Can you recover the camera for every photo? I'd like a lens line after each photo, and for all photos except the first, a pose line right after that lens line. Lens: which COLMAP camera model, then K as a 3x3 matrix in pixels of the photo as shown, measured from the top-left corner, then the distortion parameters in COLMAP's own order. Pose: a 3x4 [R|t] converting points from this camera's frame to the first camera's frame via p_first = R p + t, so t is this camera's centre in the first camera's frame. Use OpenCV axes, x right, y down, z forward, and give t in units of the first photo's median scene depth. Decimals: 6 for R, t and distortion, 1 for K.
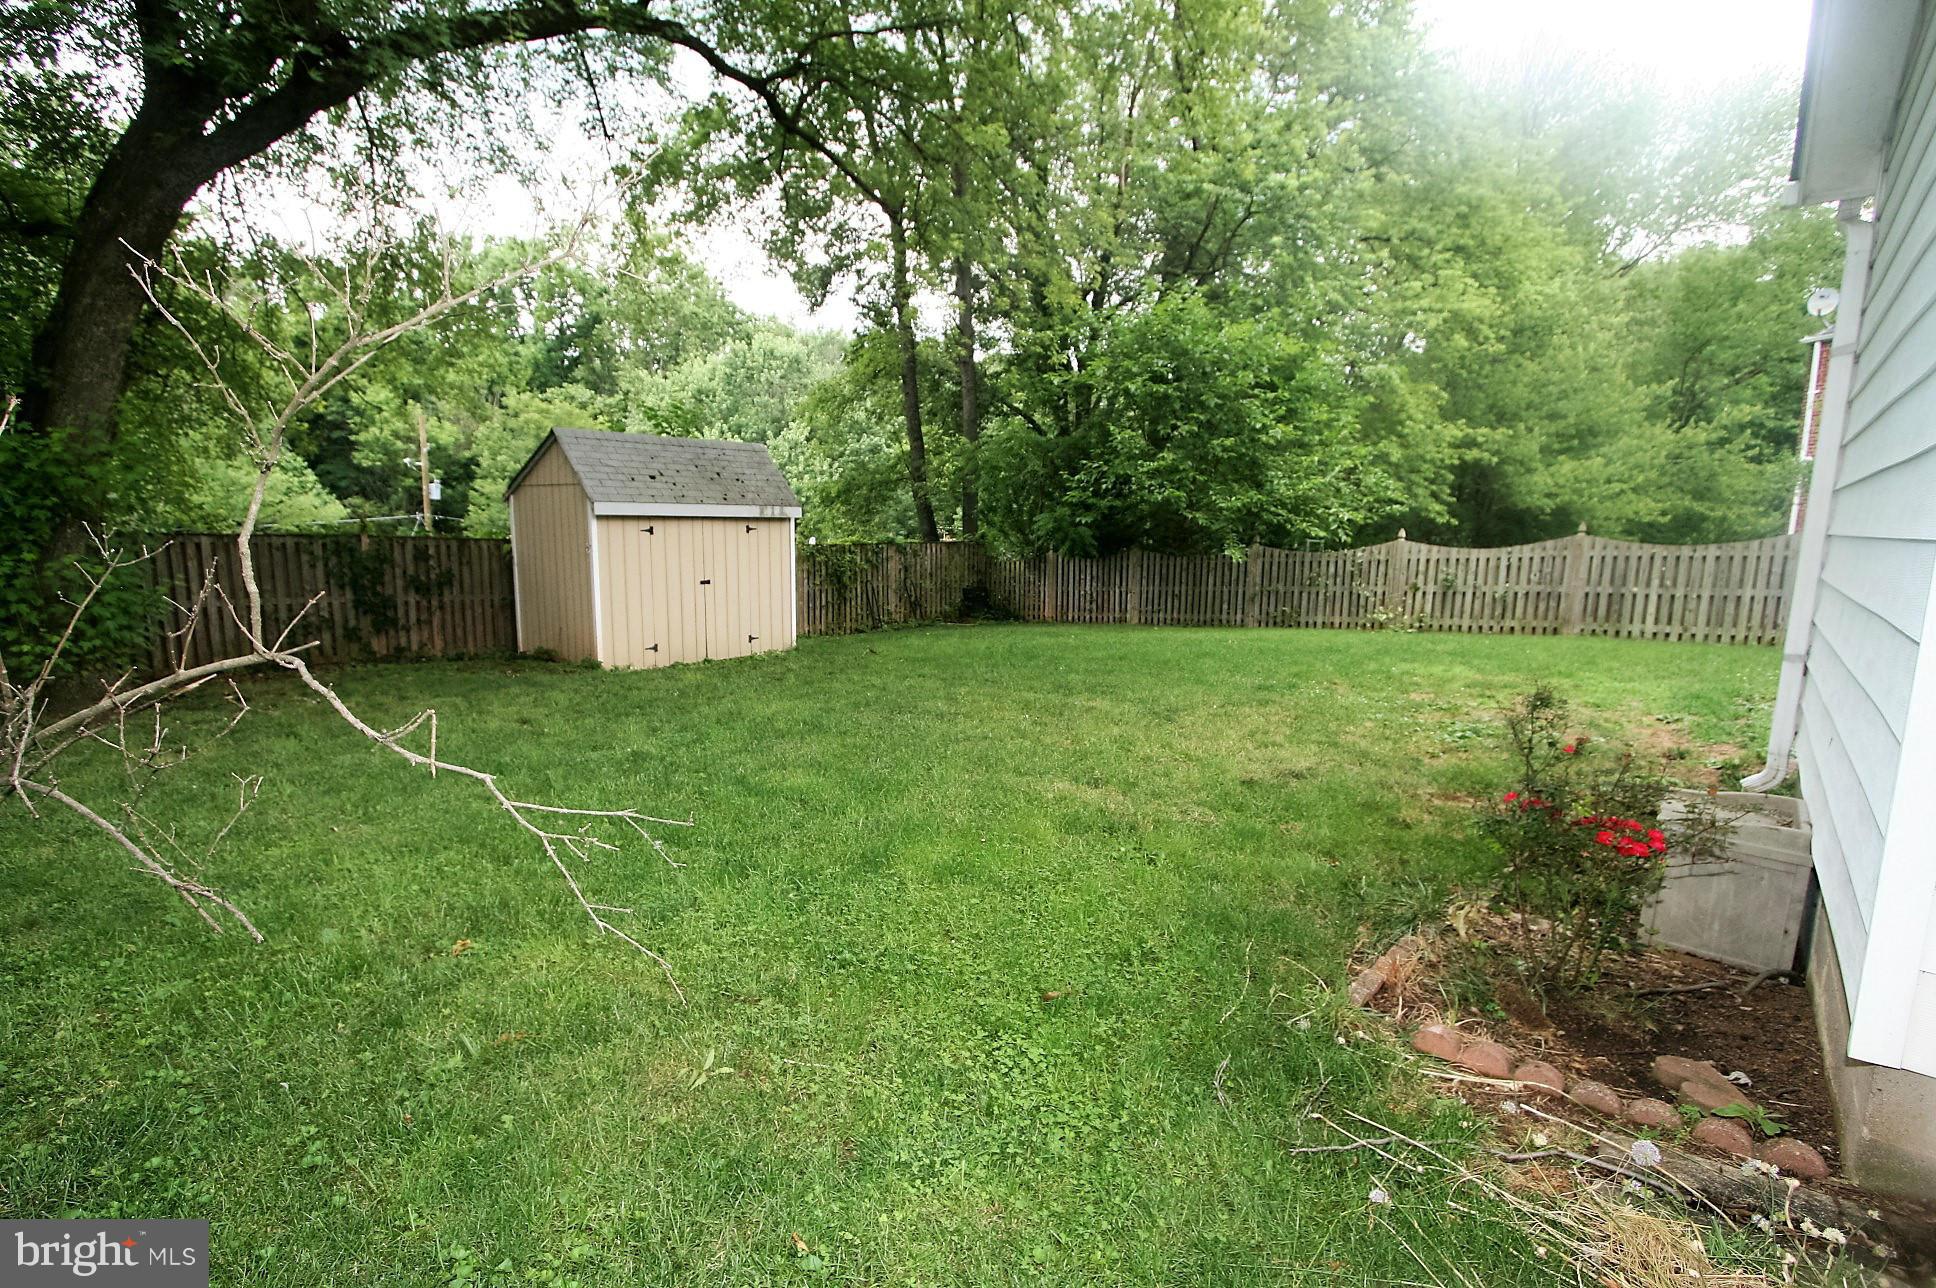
lens RADIAL K [[892.9, 0, 955.6], [0, 892.9, 648.2], [0, 0, 1]] dist [-0.015622, -0.000153]
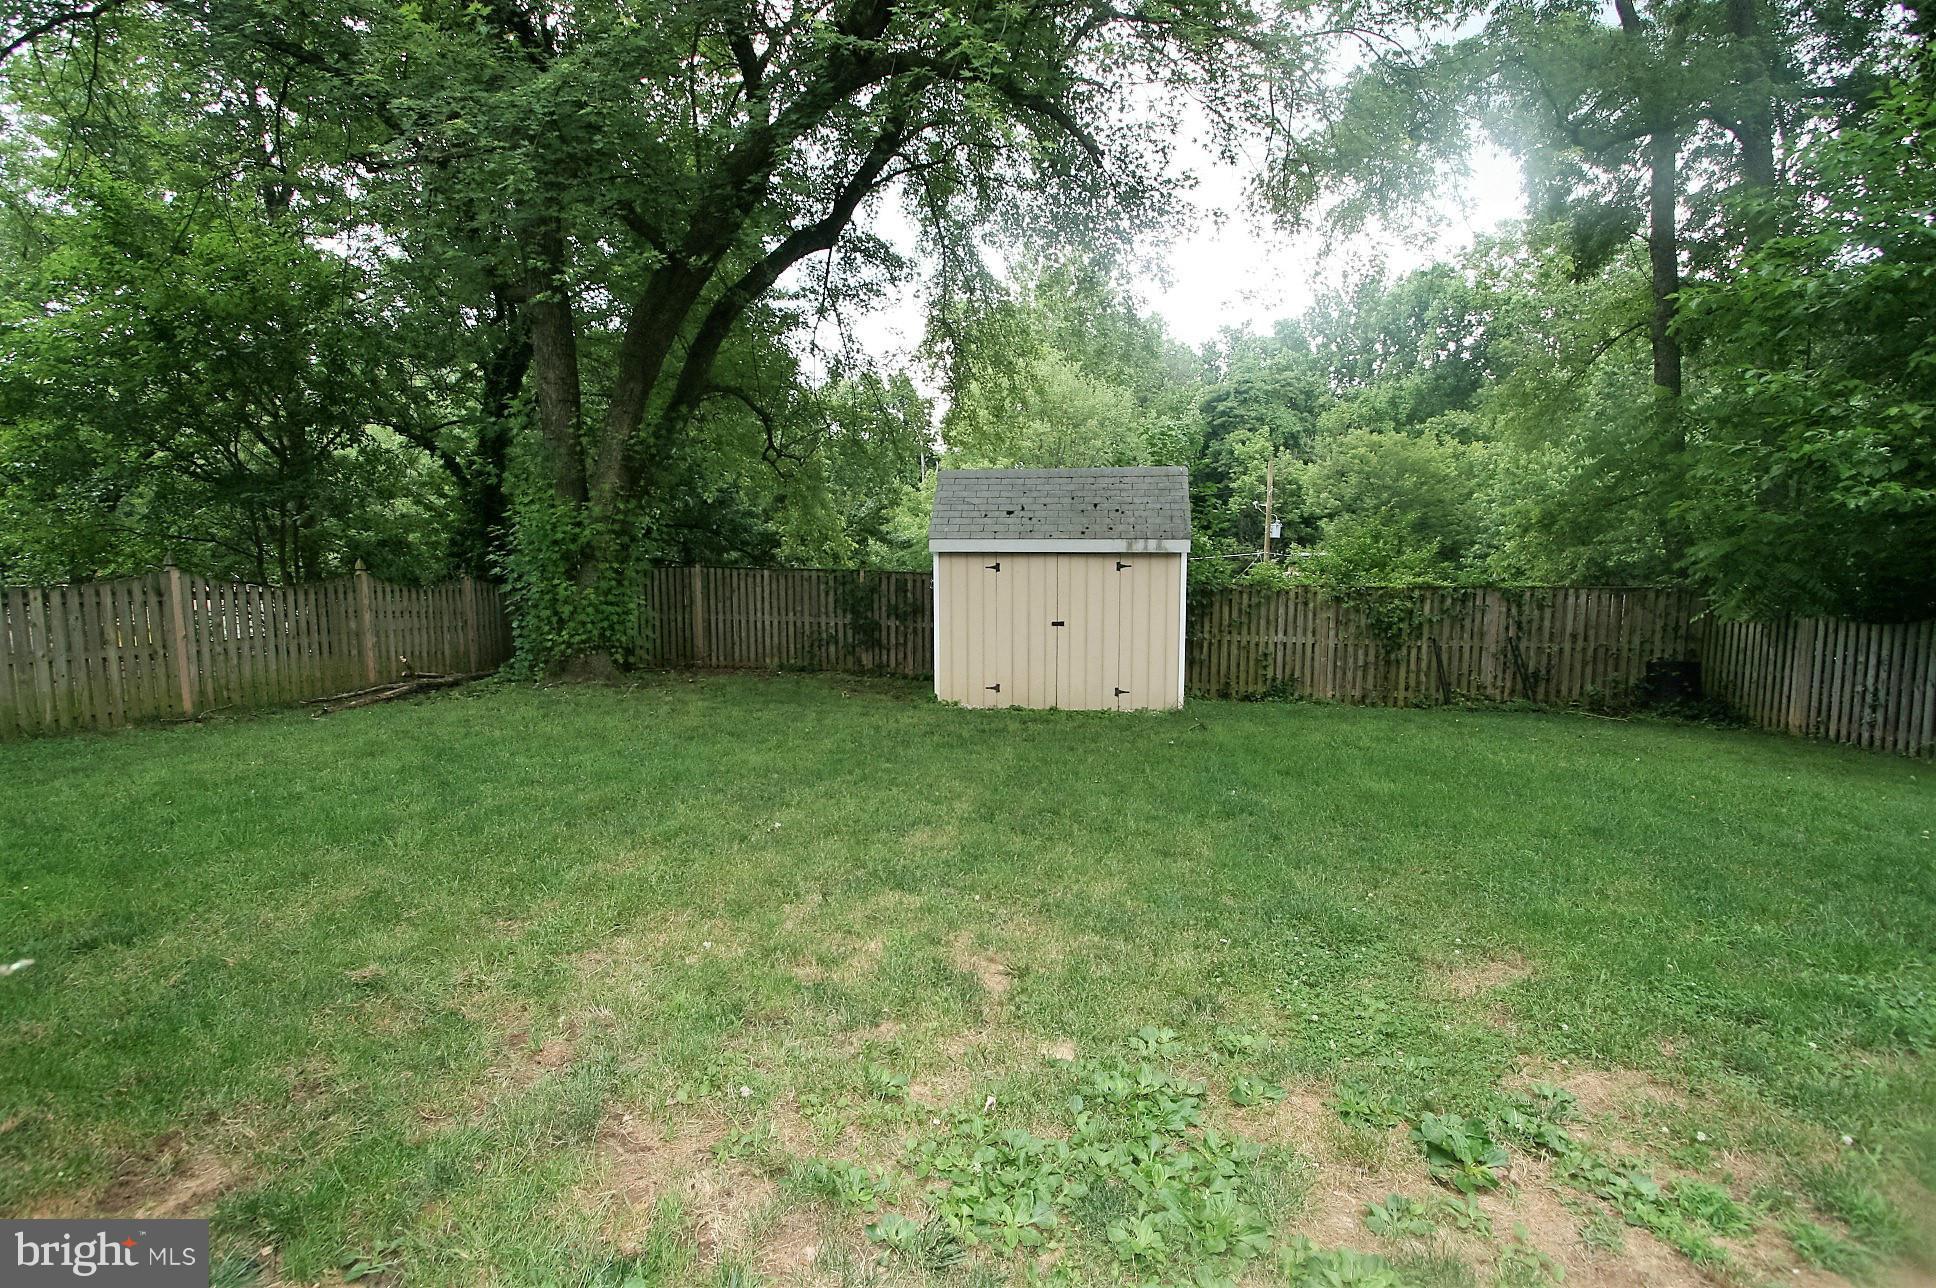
lens RADIAL K [[892.9, 0, 955.6], [0, 892.9, 648.2], [0, 0, 1]] dist [-0.015622, -0.000153]
pose [[0.539811, 0.077558, -0.838206, 0.427115], [-0.111922, 0.993519, 0.019851, -0.054869], [0.834313, 0.083098, 0.544993, 0.408285]]
